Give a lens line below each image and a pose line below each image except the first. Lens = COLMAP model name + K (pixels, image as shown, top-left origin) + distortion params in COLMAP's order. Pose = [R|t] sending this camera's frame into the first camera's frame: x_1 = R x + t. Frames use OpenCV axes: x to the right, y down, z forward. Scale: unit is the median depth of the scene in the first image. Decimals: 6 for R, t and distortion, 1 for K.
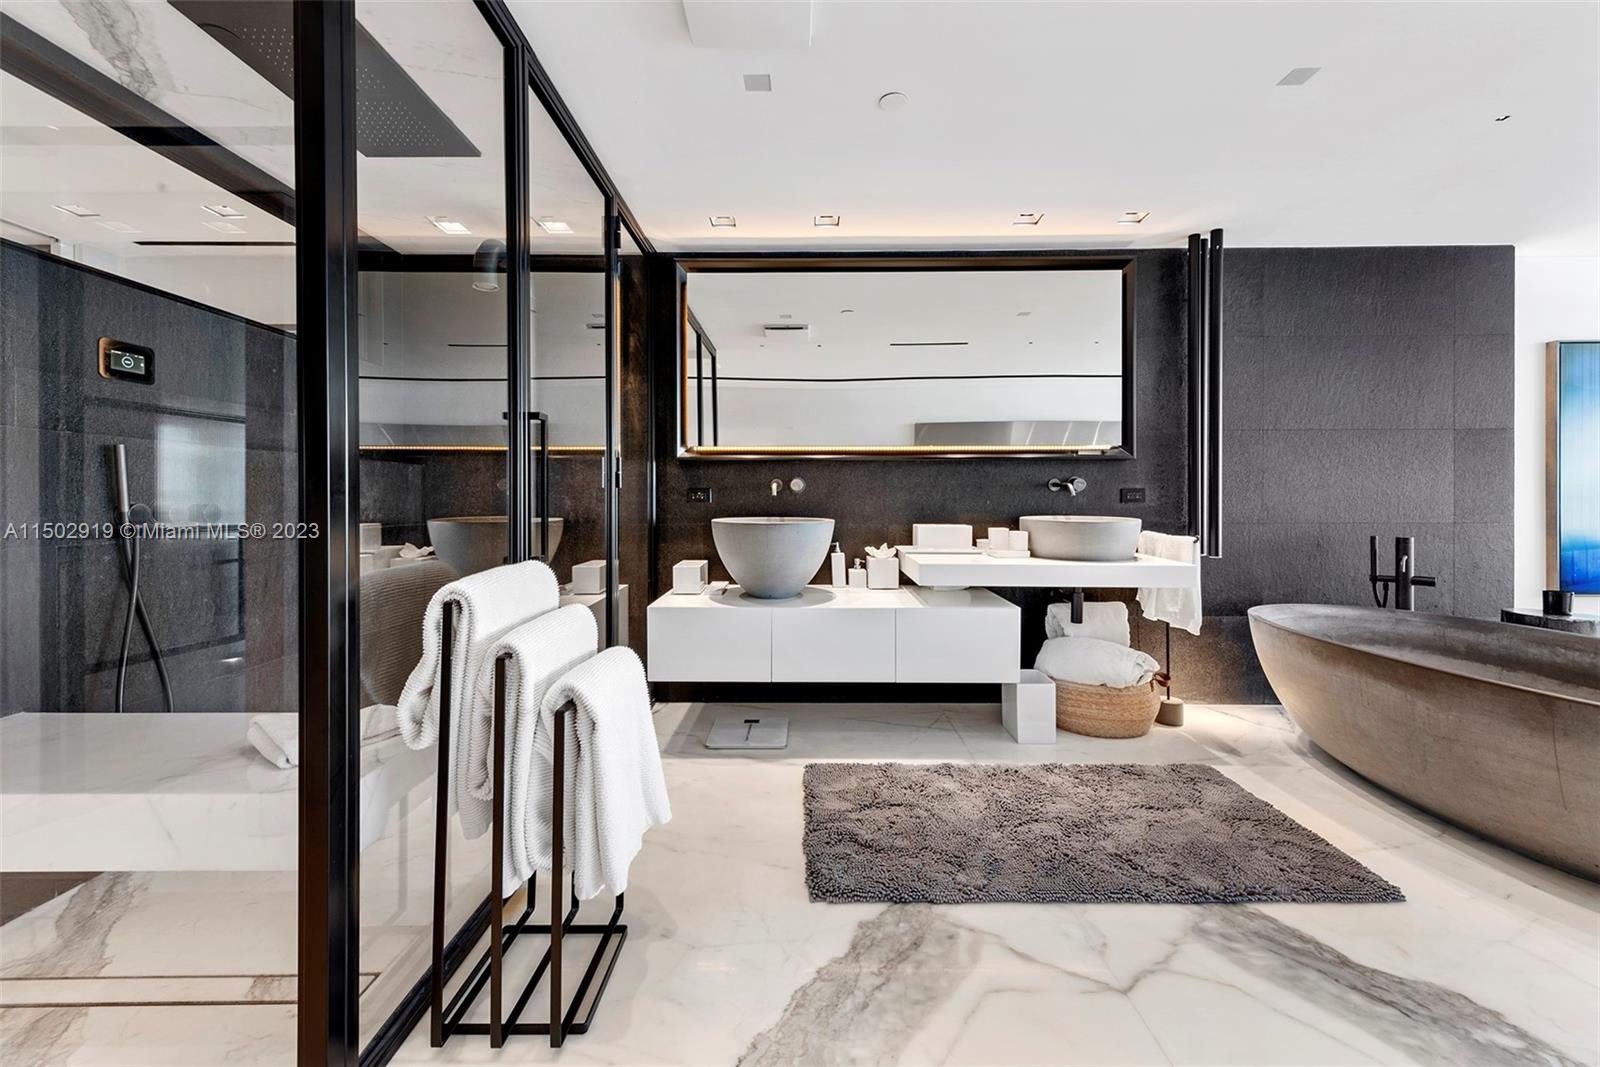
lens RADIAL K [[651.8, 0, 800.8], [0, 651.8, 503.6], [0, 0, 1]] dist [0.018421, -0.004017]
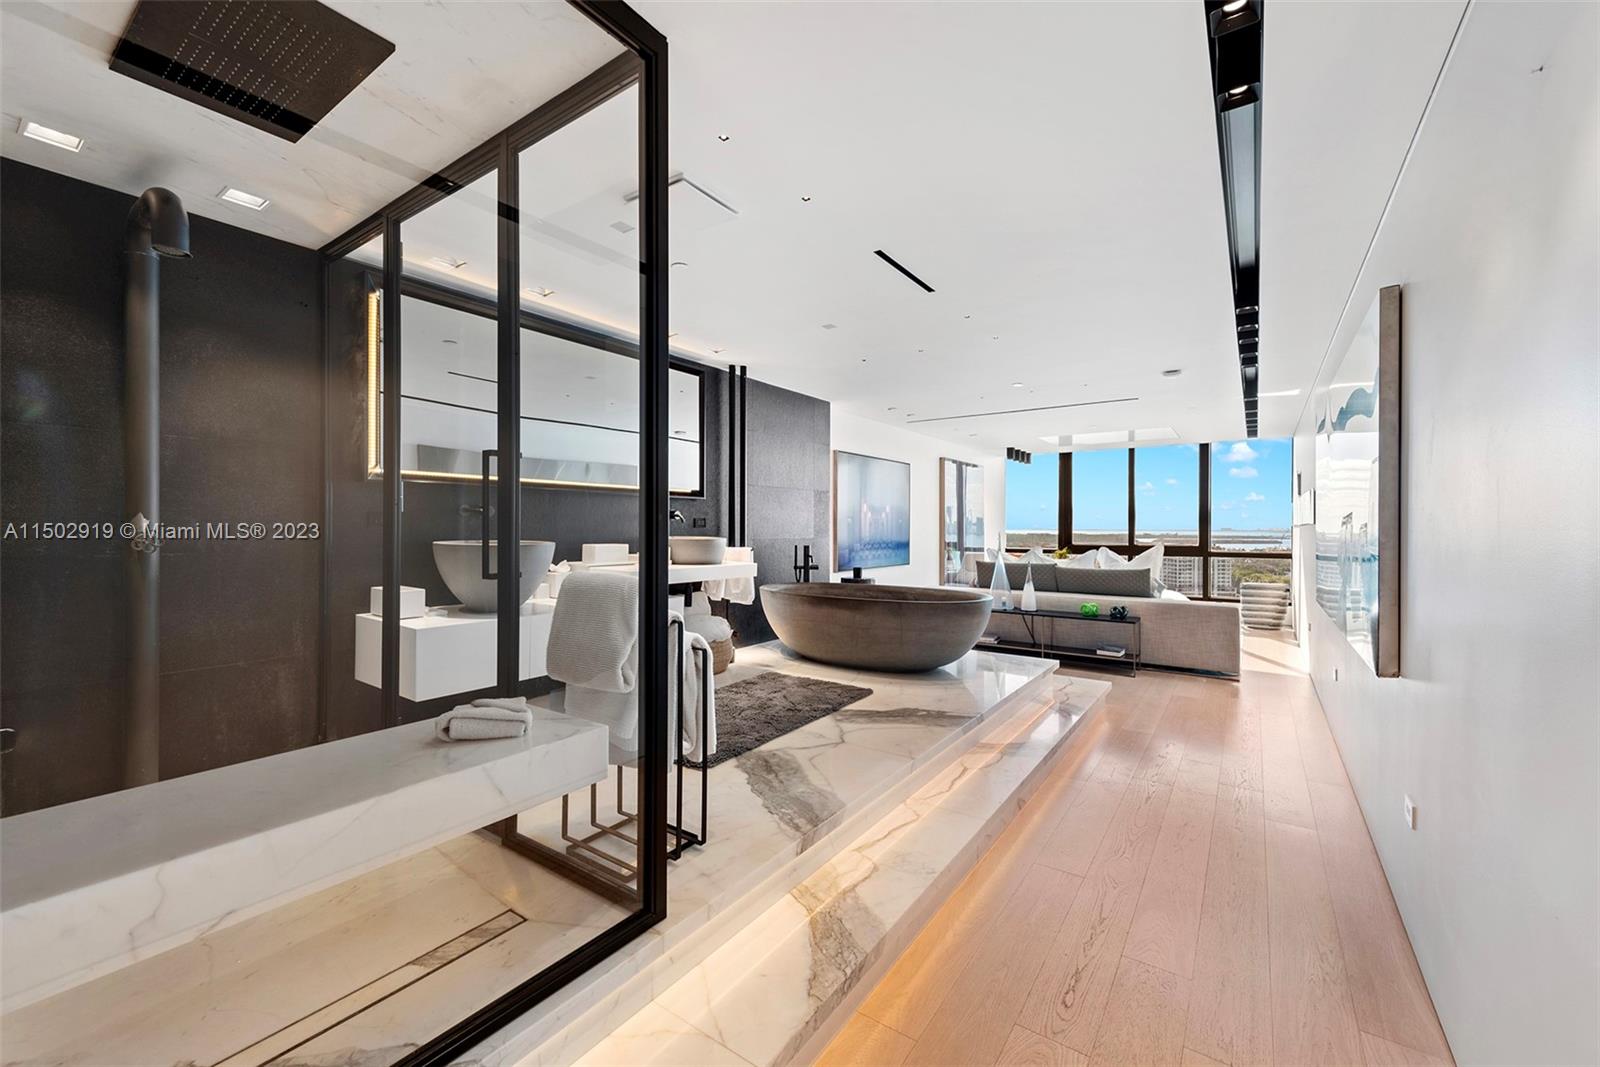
lens RADIAL K [[651.8, 0, 808.7], [0, 651.8, 523.2], [0, 0, 1]] dist [0.018421, -0.004017]
pose [[0.557916, 0.008322, 0.829856, -1.191537], [-0.002600, 0.999962, -0.008280, 0.002163], [-0.829893, 0.002462, 0.557917, -0.132660]]
